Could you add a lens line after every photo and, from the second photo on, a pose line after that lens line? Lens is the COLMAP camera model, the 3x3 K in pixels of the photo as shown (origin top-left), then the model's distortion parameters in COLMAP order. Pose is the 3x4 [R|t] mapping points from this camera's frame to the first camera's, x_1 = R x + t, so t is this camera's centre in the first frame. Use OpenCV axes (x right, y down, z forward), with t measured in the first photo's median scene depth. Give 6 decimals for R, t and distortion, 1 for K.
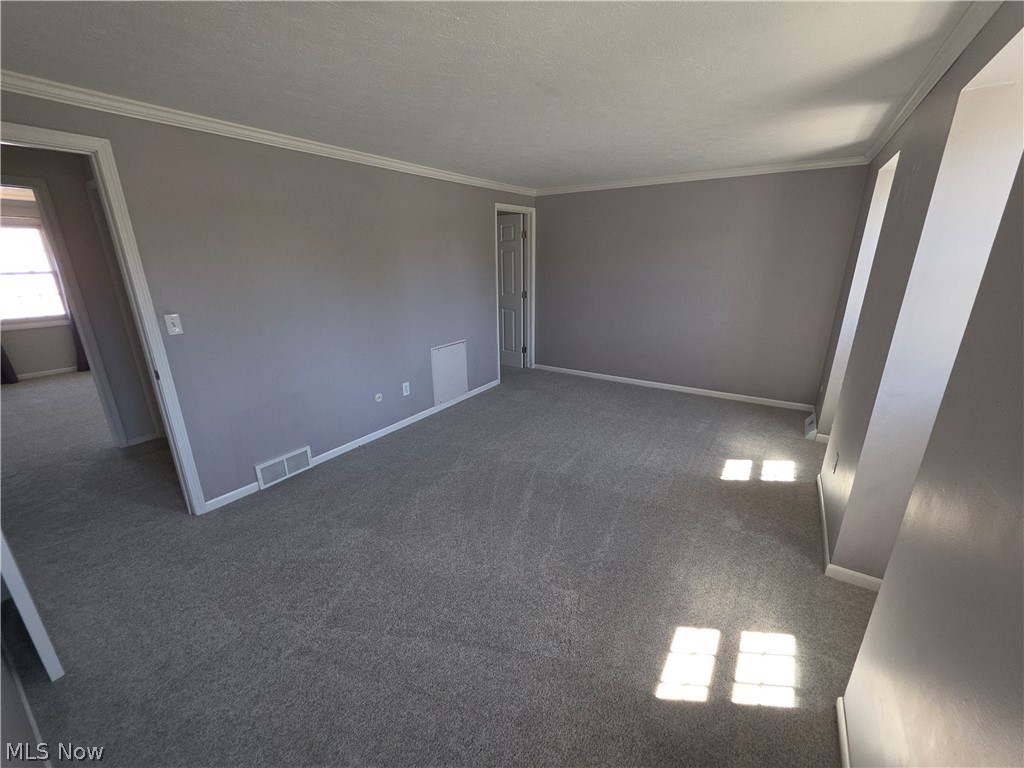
lens RADIAL K [[411.6, 0, 510.8], [0, 411.6, 385.3], [0, 0, 1]] dist [-0.006328, 0.001882]
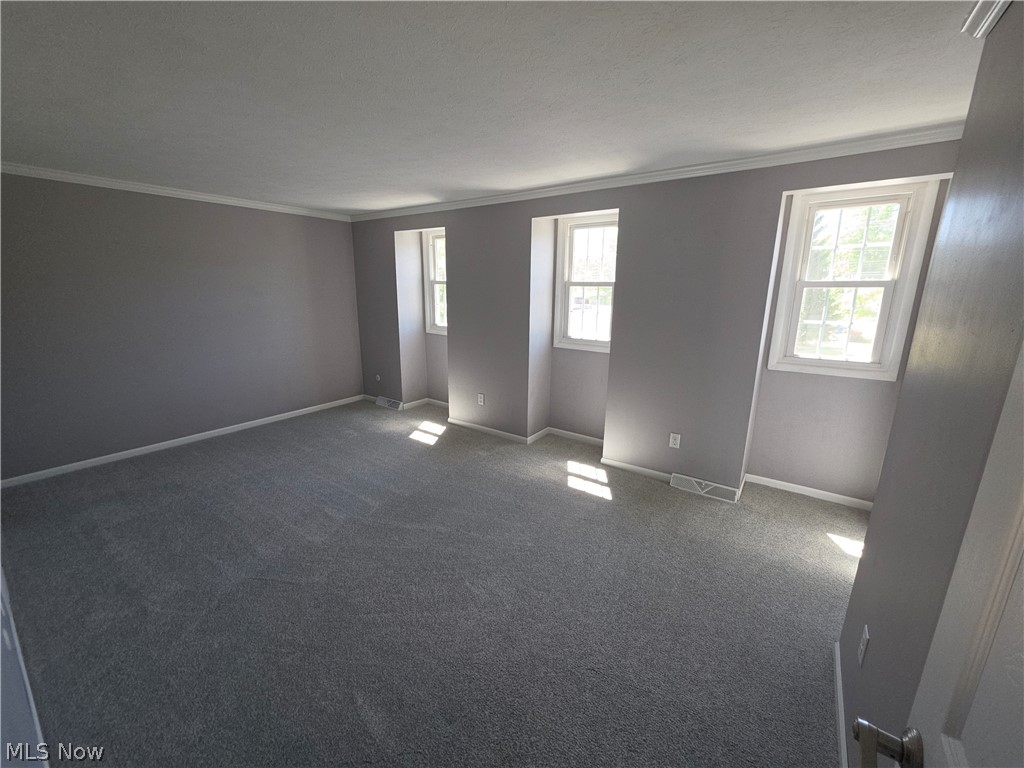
lens RADIAL K [[411.6, 0, 510.6], [0, 411.6, 383.4], [0, 0, 1]] dist [-0.006328, 0.001882]
pose [[0.036309, -0.219149, 0.975016, -0.658949], [0.292758, 0.935187, 0.199295, -0.134939], [-0.955497, 0.278208, 0.098113, 0.498331]]
